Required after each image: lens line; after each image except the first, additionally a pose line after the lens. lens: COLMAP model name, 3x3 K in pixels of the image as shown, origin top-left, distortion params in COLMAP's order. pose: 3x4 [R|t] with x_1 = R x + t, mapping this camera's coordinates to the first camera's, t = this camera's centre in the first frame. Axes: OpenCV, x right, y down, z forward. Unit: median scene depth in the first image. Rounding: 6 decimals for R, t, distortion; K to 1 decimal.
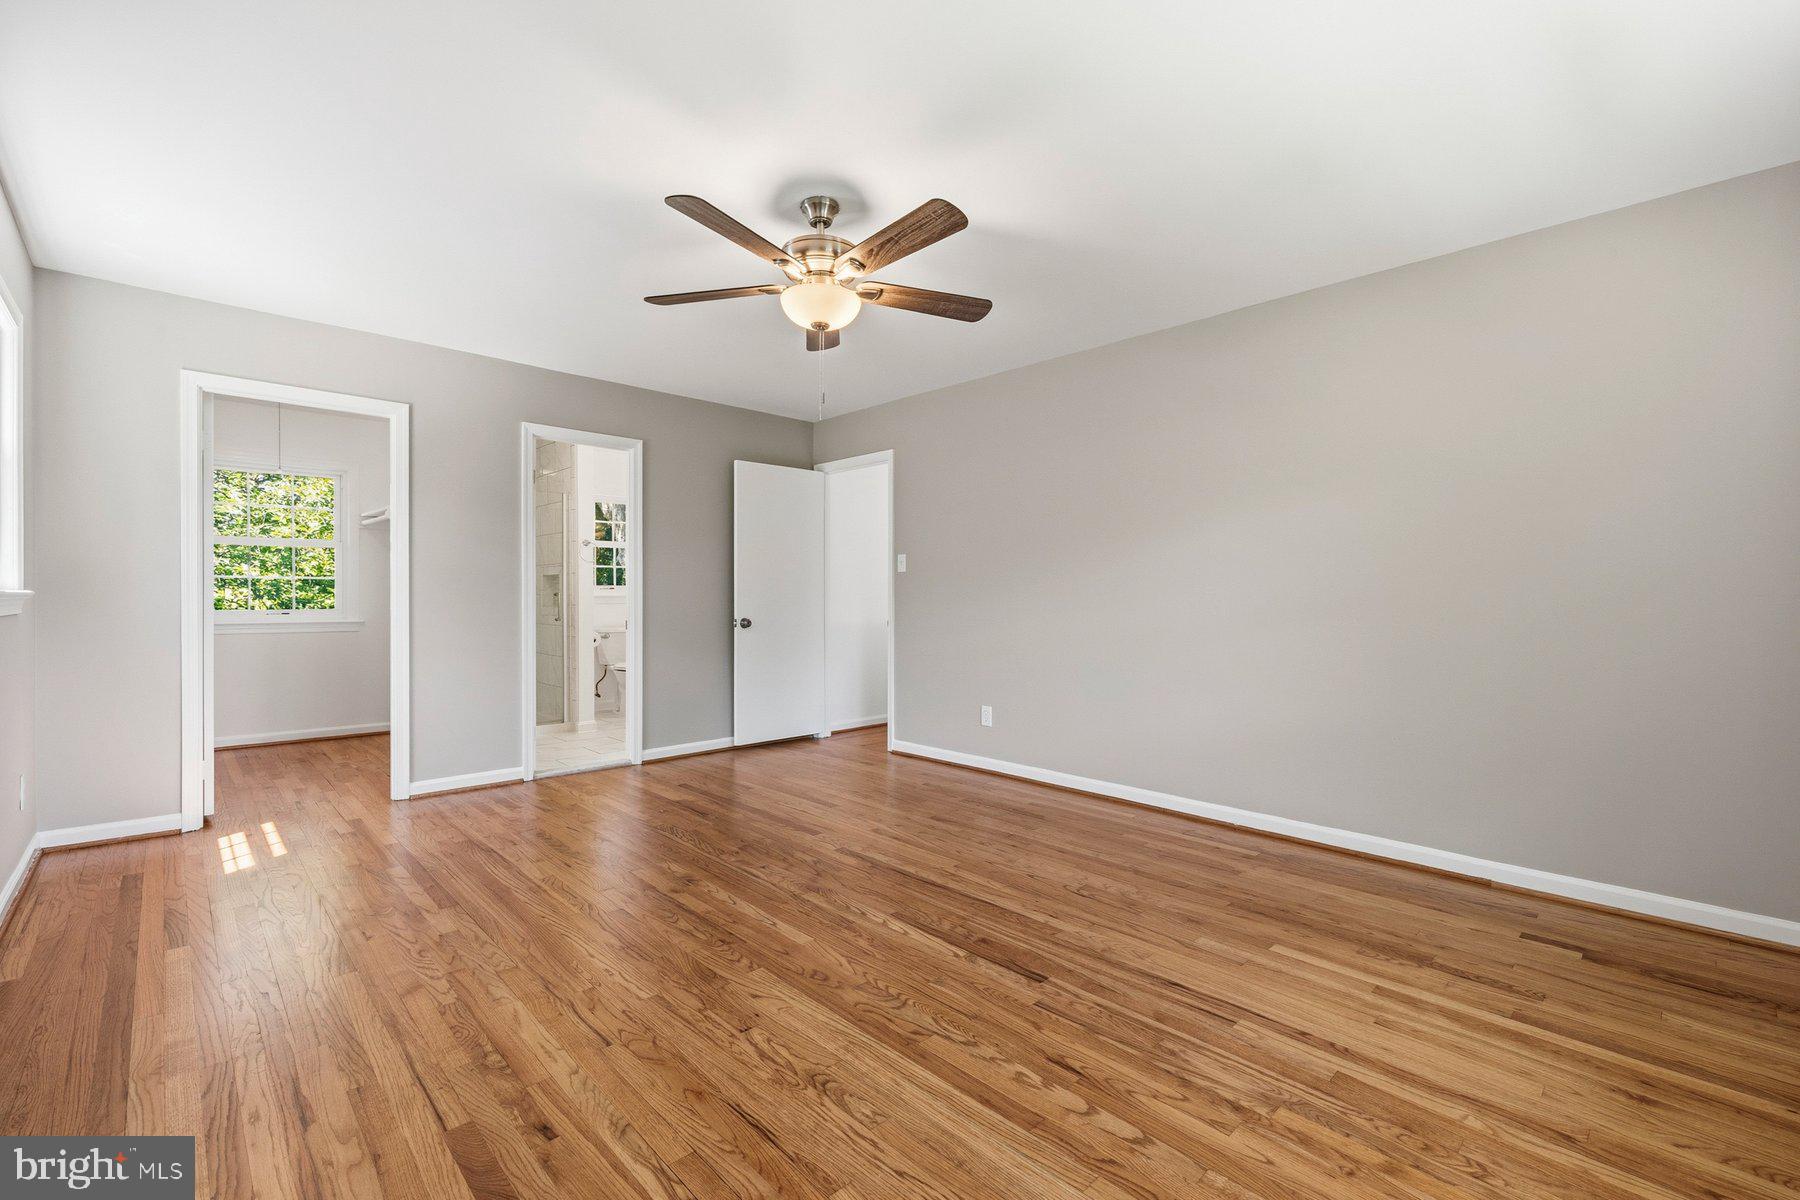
lens RADIAL K [[761.5, 0, 899.3], [0, 761.5, 596.3], [0, 0, 1]] dist [-0.000270, -0.000146]
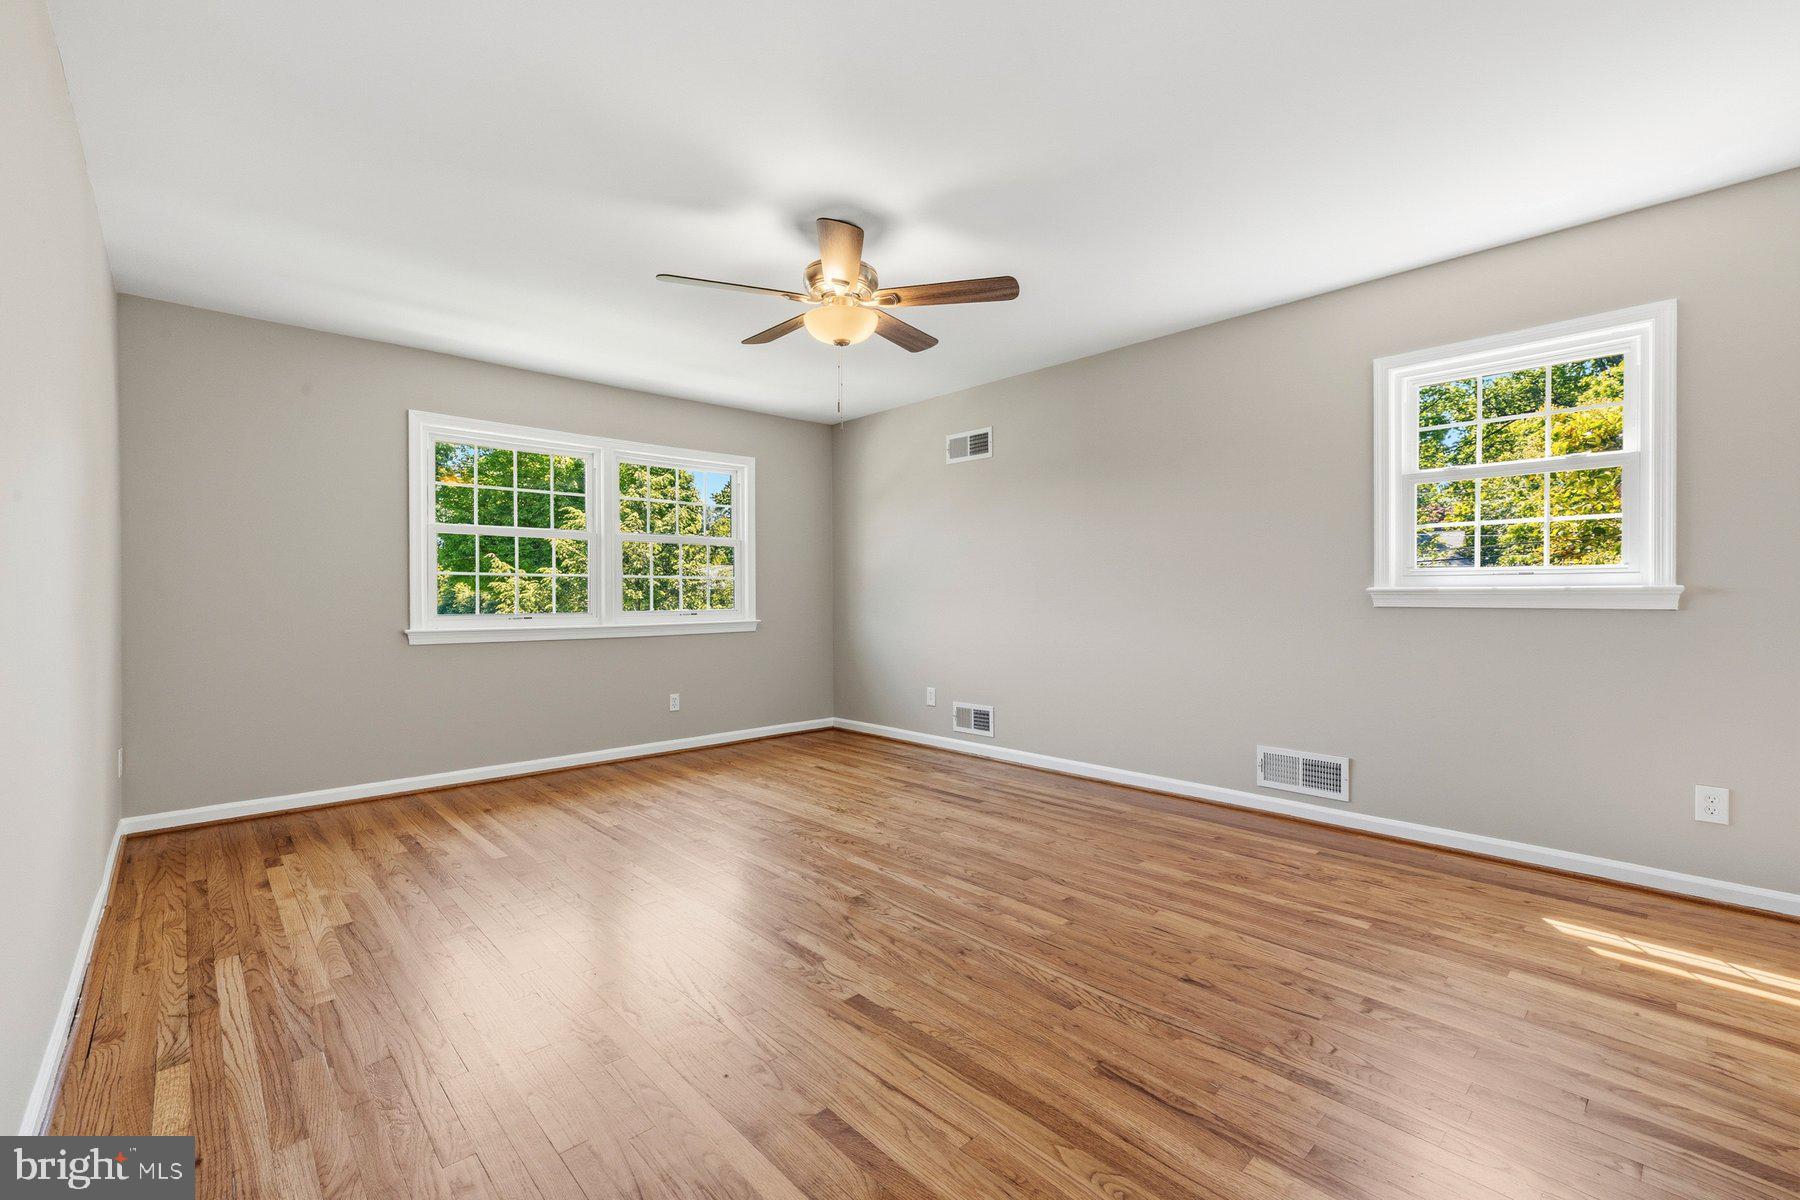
lens RADIAL K [[761.5, 0, 899.3], [0, 761.5, 596.3], [0, 0, 1]] dist [-0.000270, -0.000146]
pose [[-0.999908, 0.000820, 0.013551, -0.197994], [0.000859, 0.999996, 0.002822, 0.002424], [-0.013549, 0.002833, -0.999904, 2.068116]]
